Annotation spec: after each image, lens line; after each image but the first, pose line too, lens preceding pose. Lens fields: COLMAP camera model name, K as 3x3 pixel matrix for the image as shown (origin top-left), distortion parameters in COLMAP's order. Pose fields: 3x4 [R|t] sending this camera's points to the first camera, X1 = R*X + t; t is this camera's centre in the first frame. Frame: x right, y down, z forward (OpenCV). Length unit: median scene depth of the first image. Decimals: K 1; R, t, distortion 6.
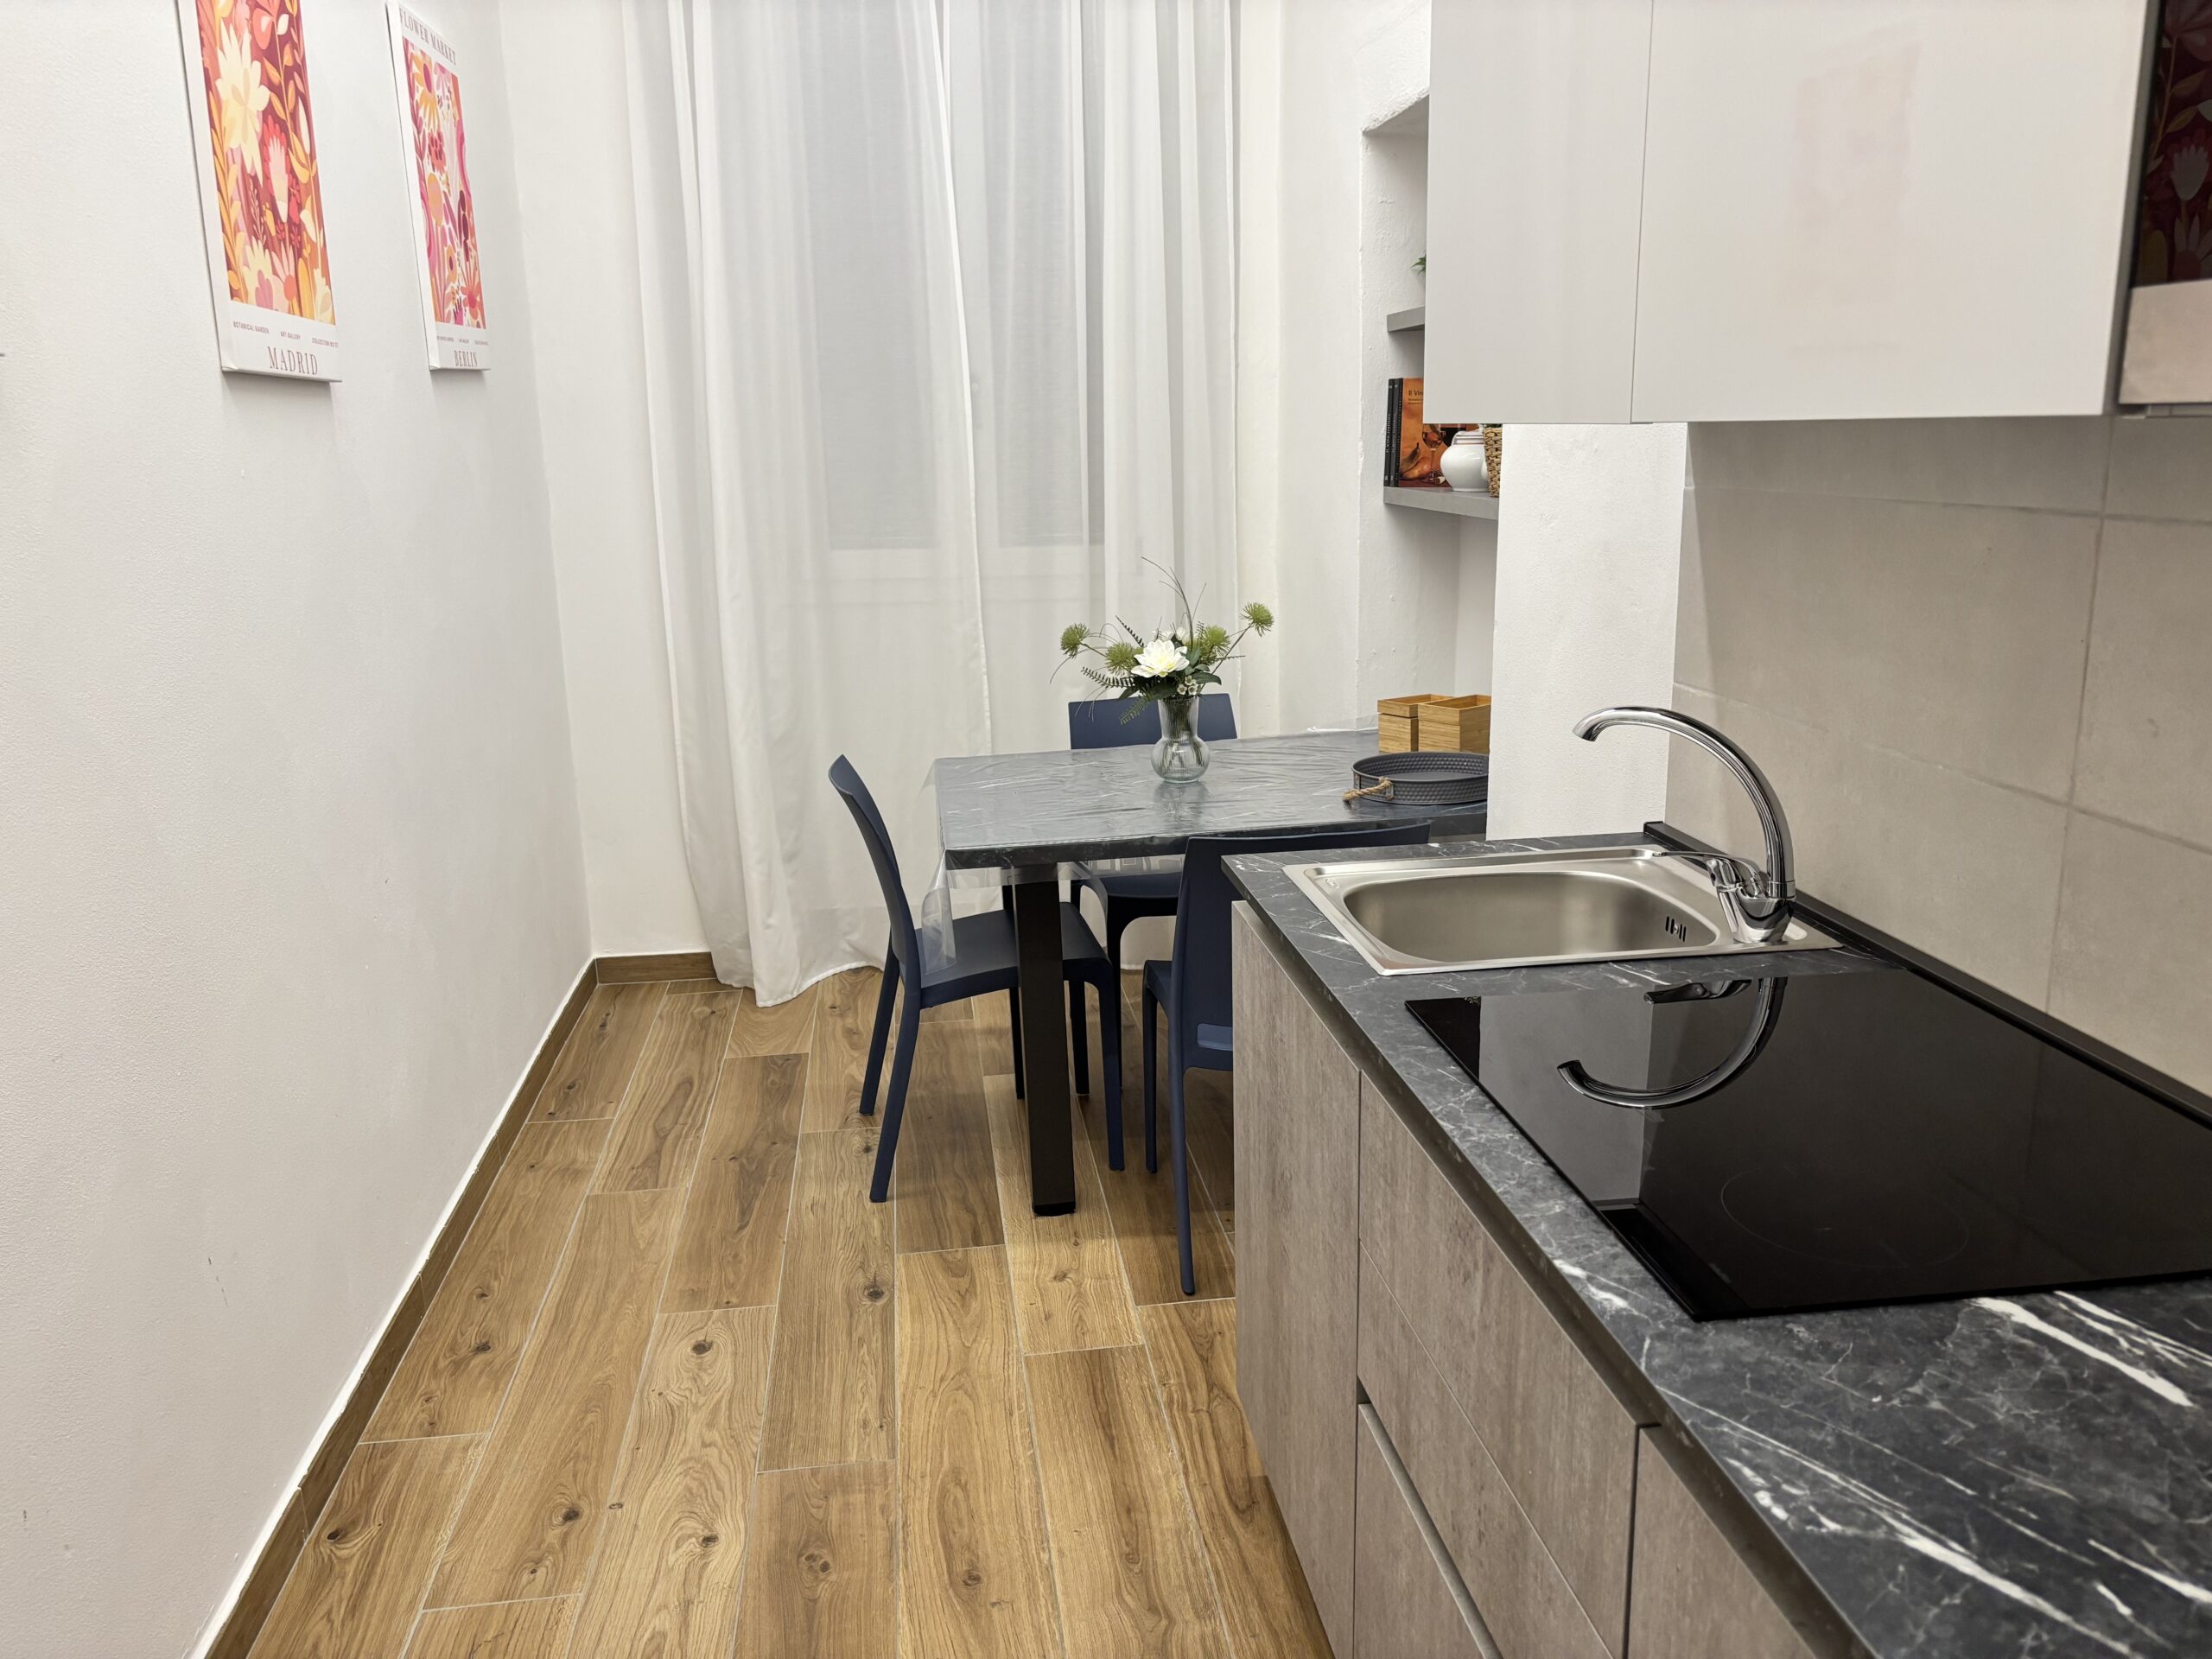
lens RADIAL K [[1668.2, 0, 1106.0], [0, 1668.2, 829.5], [0, 0, 1]] dist [-0.013180, -0.002191]
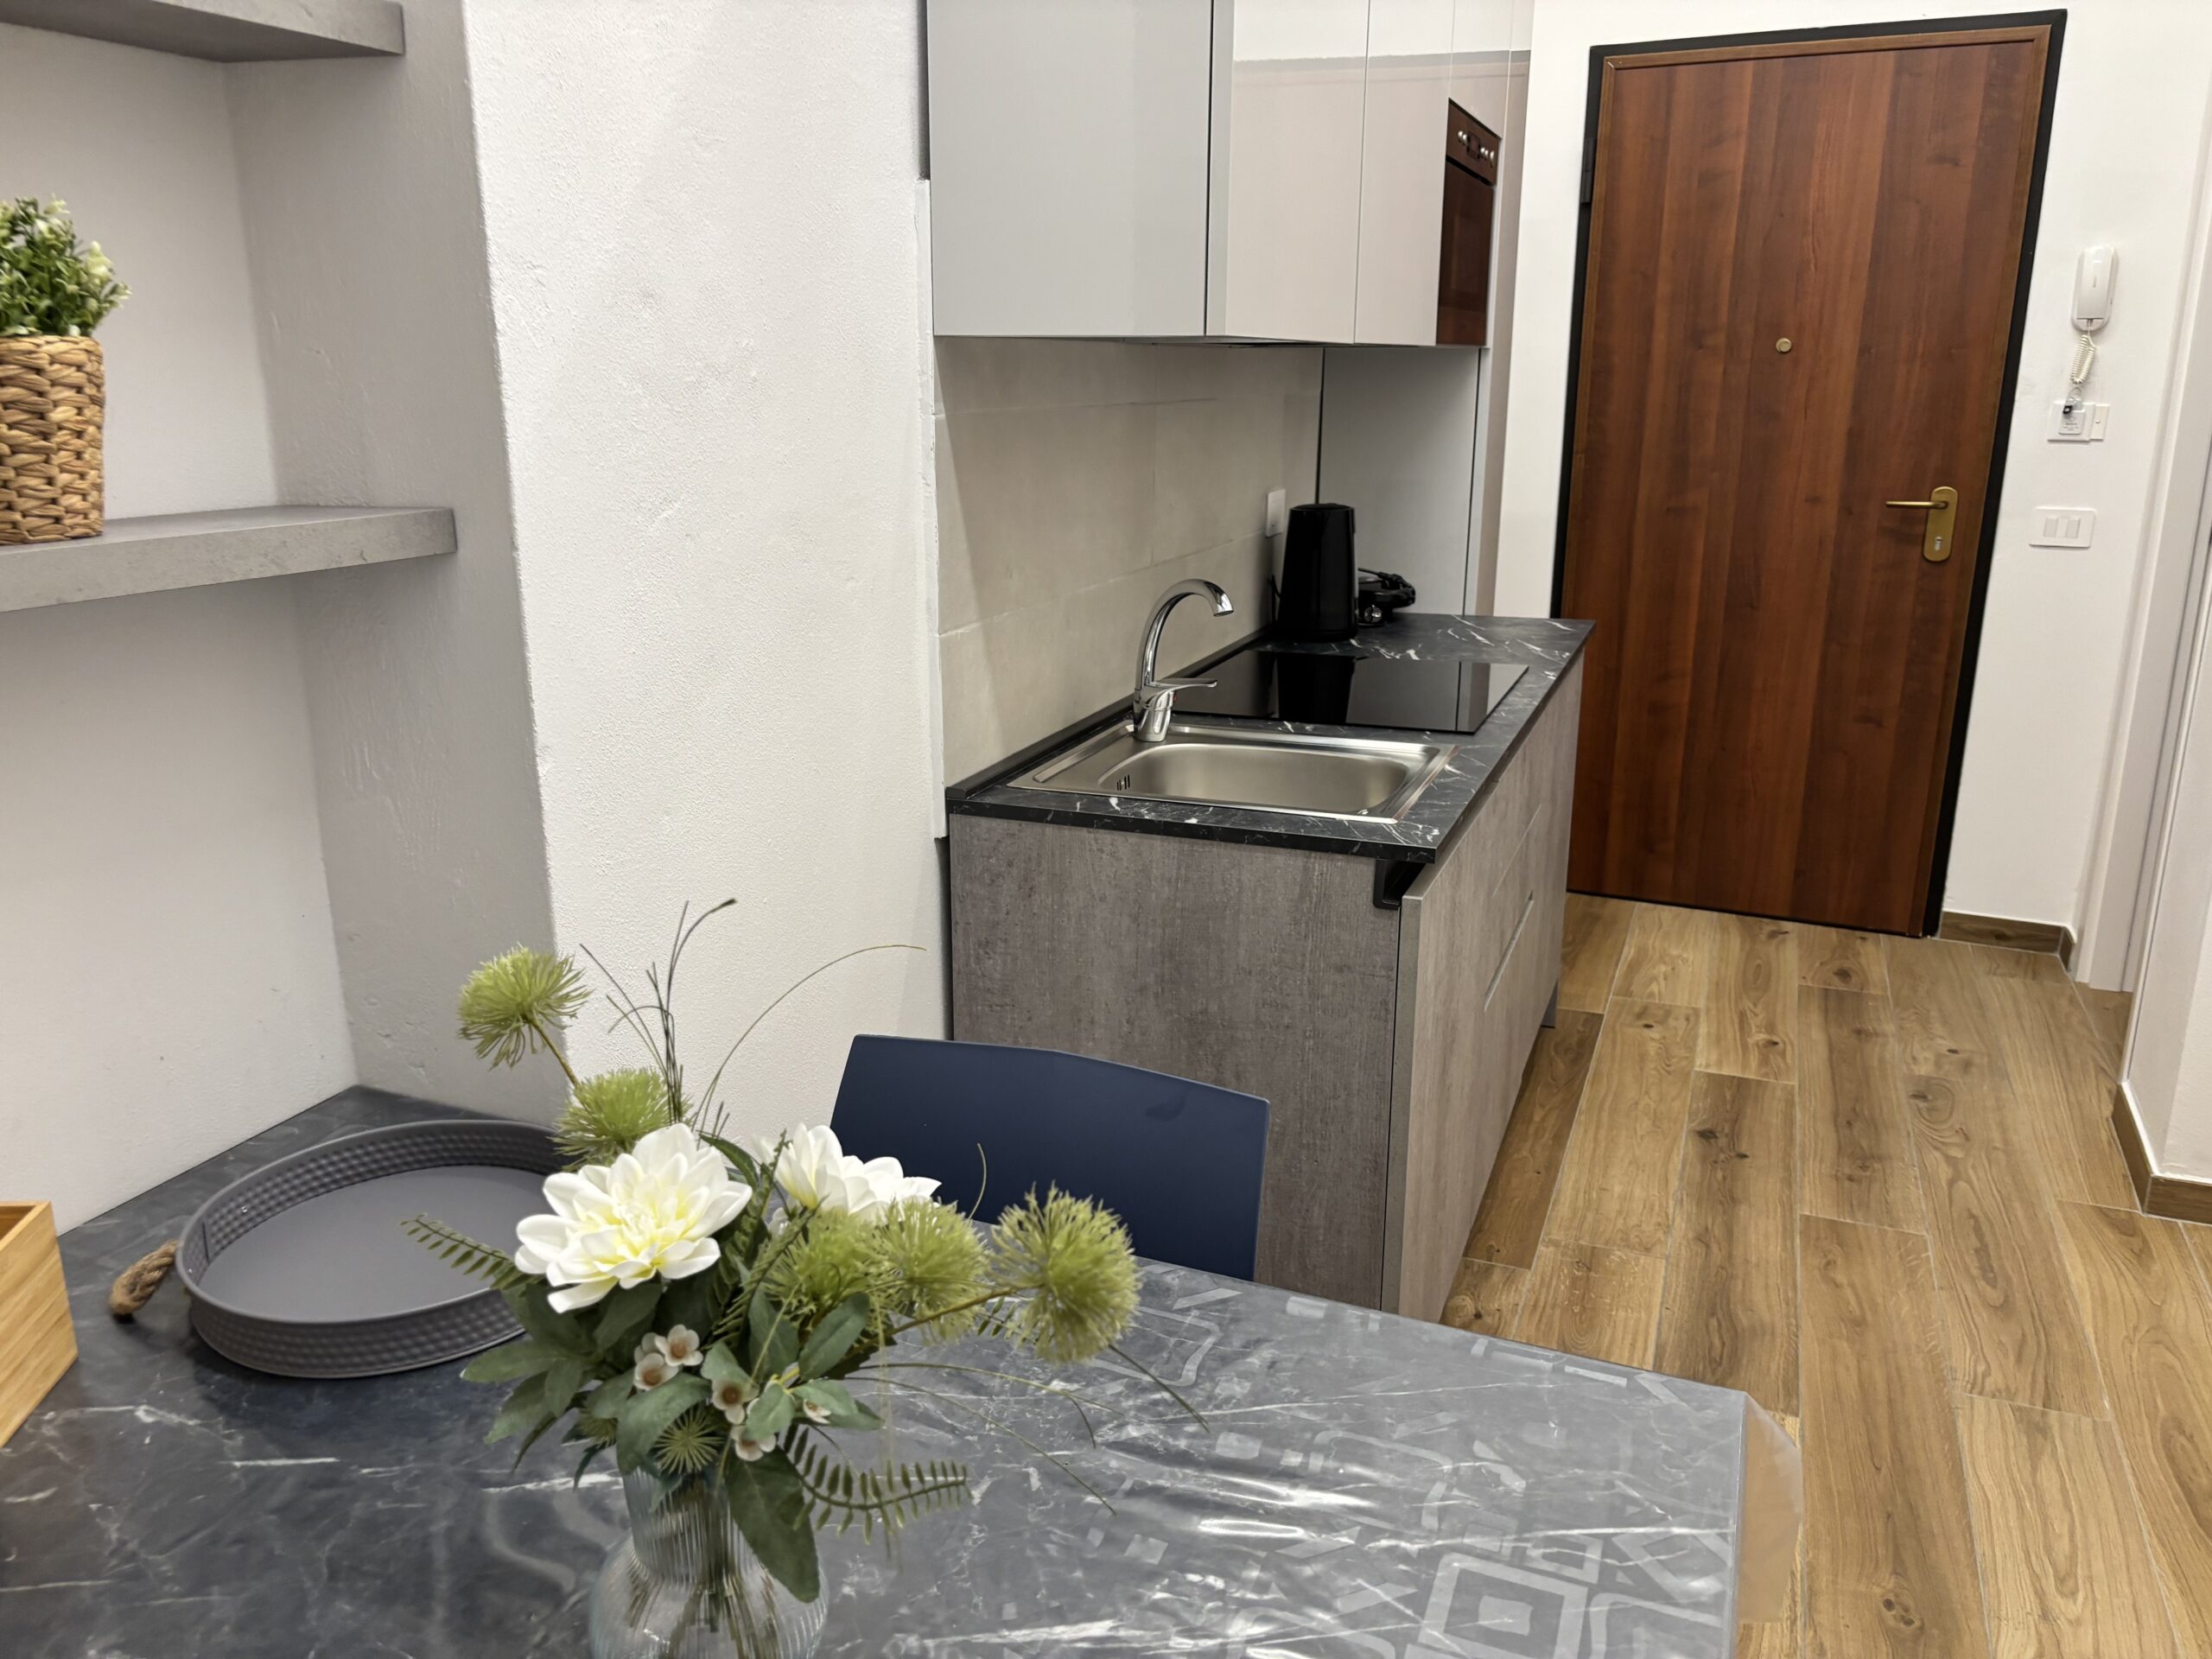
lens RADIAL K [[1650.5, 0, 1130.0], [0, 1650.5, 822.6], [0, 0, 1]] dist [0.052758, -0.099384]
pose [[-0.882184, -0.103890, 0.459302, -0.093549], [0.127870, 0.885864, 0.445976, -0.206908], [-0.453211, 0.452164, -0.768211, 0.906659]]
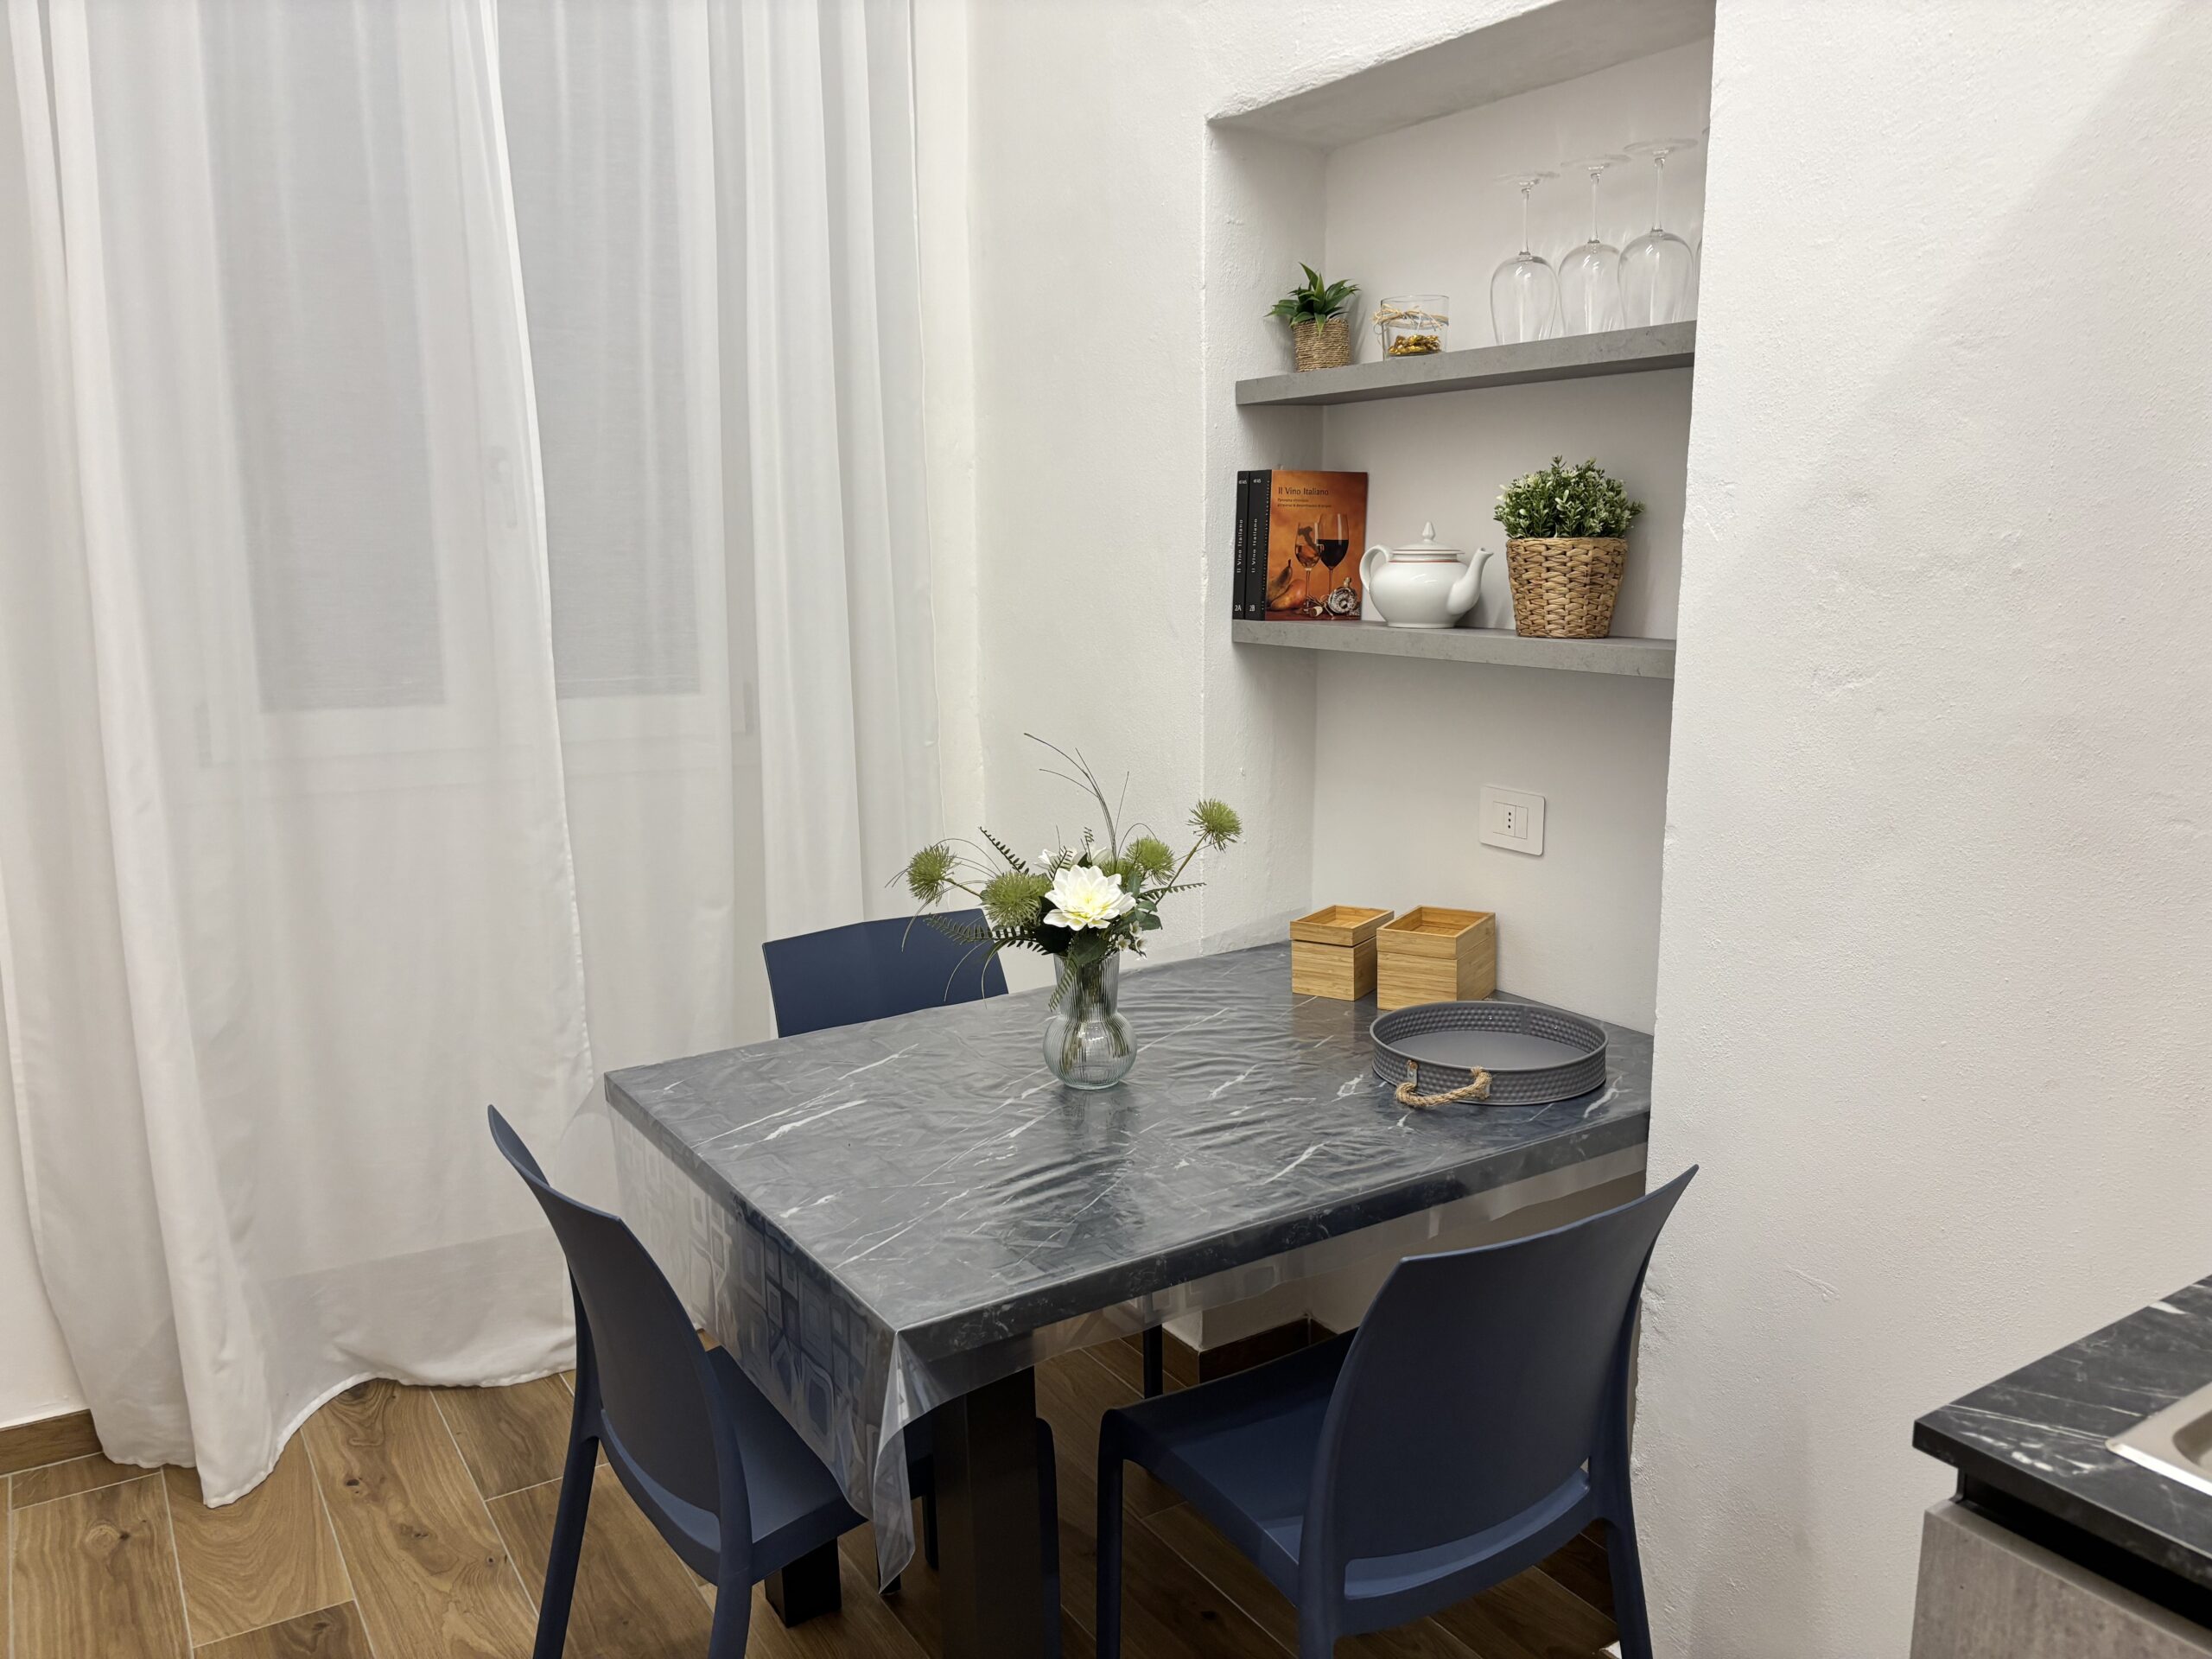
lens RADIAL K [[1650.5, 0, 1130.0], [0, 1650.5, 822.6], [0, 0, 1]] dist [0.052758, -0.099384]
pose [[0.897508, -0.050824, 0.438061, -0.169970], [0.083562, 0.994941, -0.055771, -0.074001], [-0.433010, 0.086660, 0.897214, 0.347441]]
